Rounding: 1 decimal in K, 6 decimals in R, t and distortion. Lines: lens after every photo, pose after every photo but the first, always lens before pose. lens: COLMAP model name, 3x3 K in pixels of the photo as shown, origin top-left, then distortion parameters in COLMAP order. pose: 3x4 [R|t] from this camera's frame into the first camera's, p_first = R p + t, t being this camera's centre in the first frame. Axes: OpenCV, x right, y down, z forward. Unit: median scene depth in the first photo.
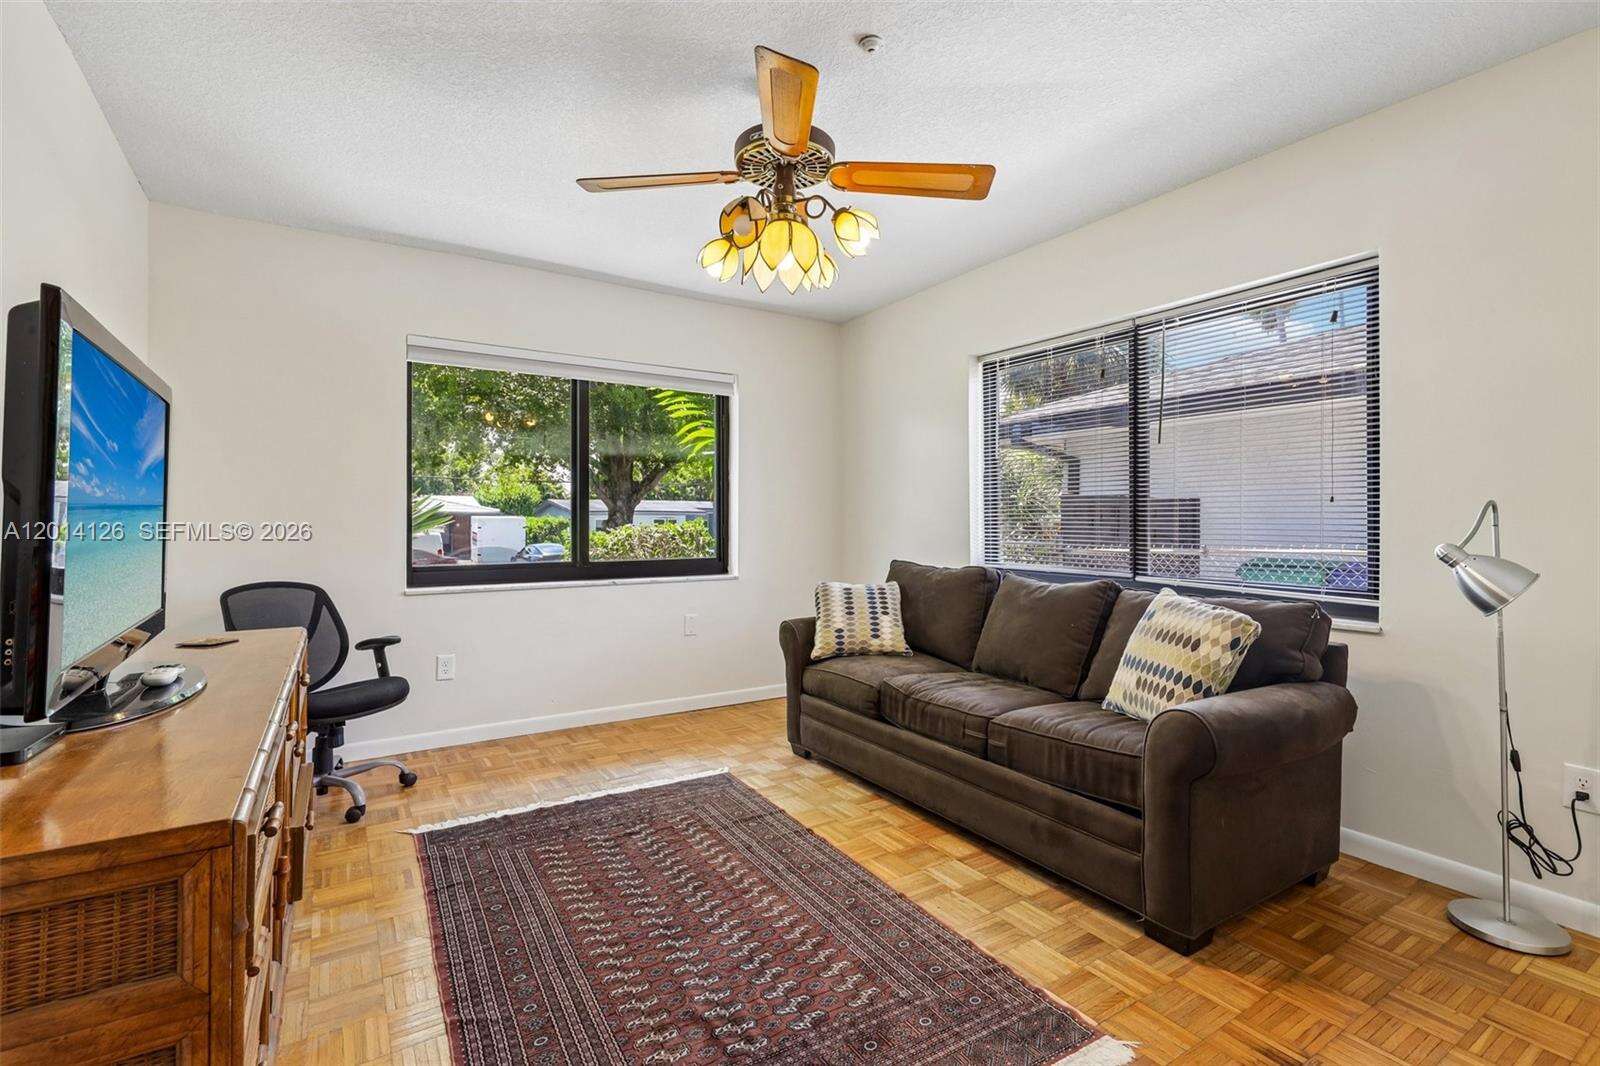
lens RADIAL K [[725.0, 0, 798.4], [0, 725.0, 512.5], [0, 0, 1]] dist [-0.000689, -0.014616]
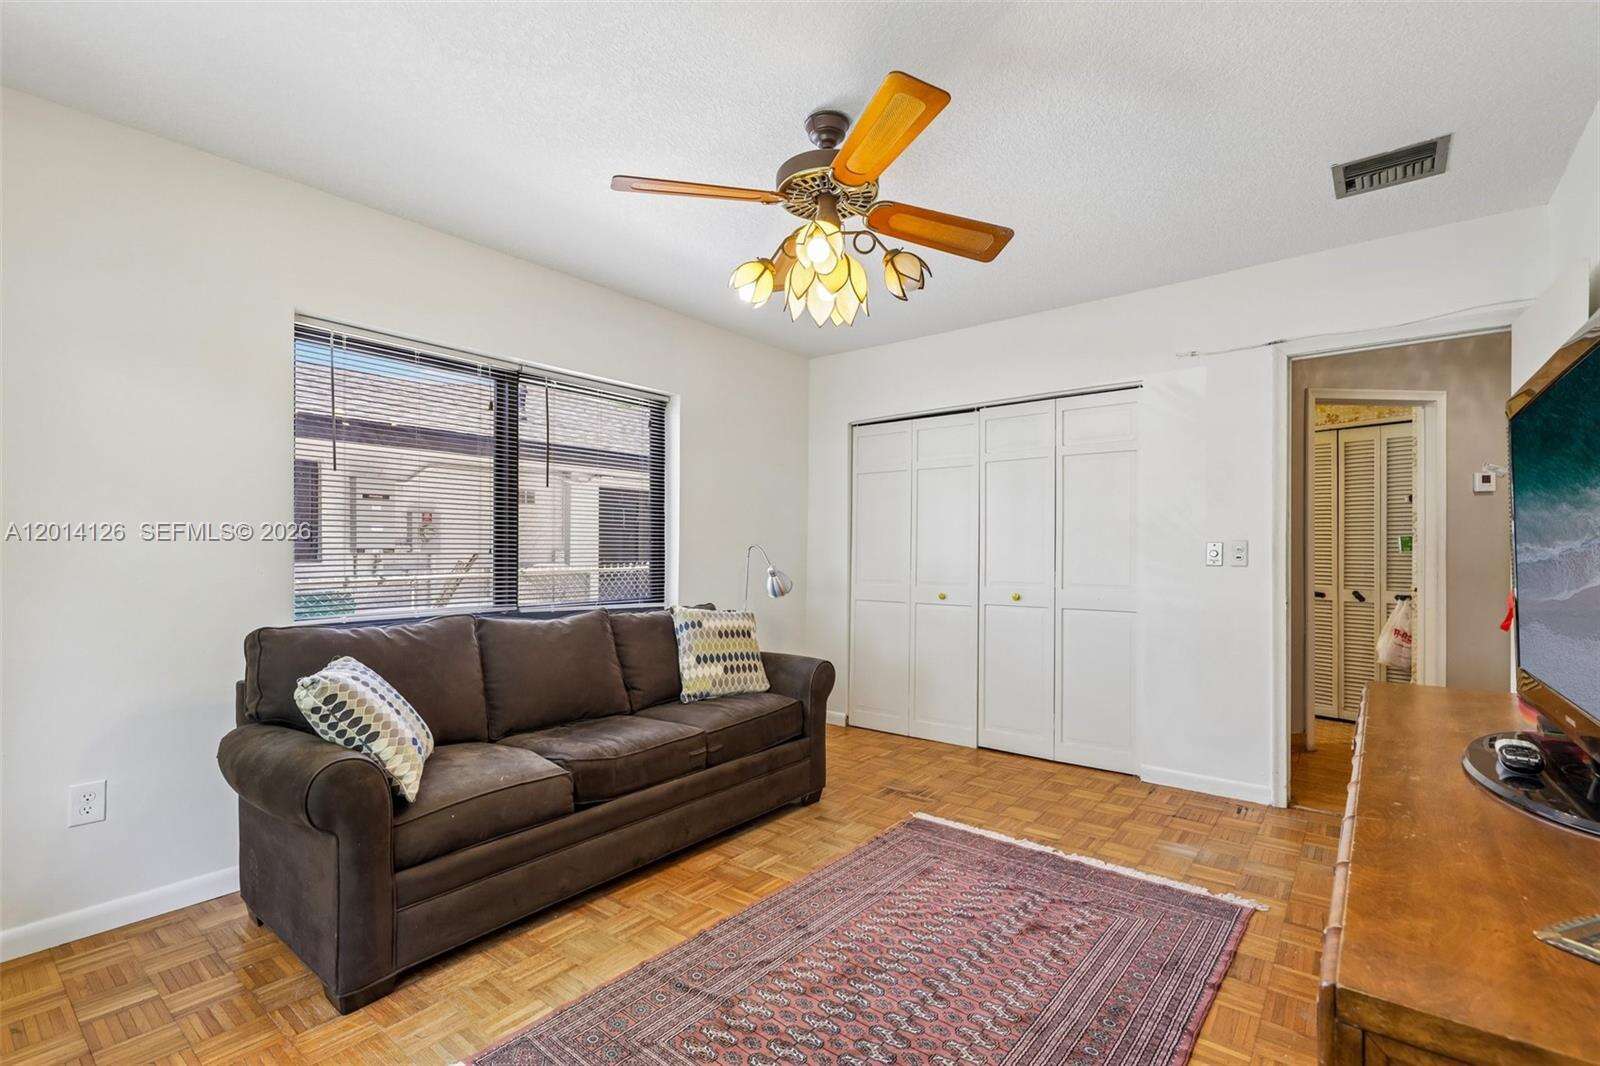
lens RADIAL K [[717.5, 0, 792.8], [0, 717.5, 544.3], [0, 0, 1]] dist [0.020506, -0.013598]
pose [[-0.324137, 0.011234, 0.945943, -0.762696], [-0.006350, 0.999881, -0.014050, 0.007863], [-0.945989, -0.010561, -0.324027, 1.119038]]
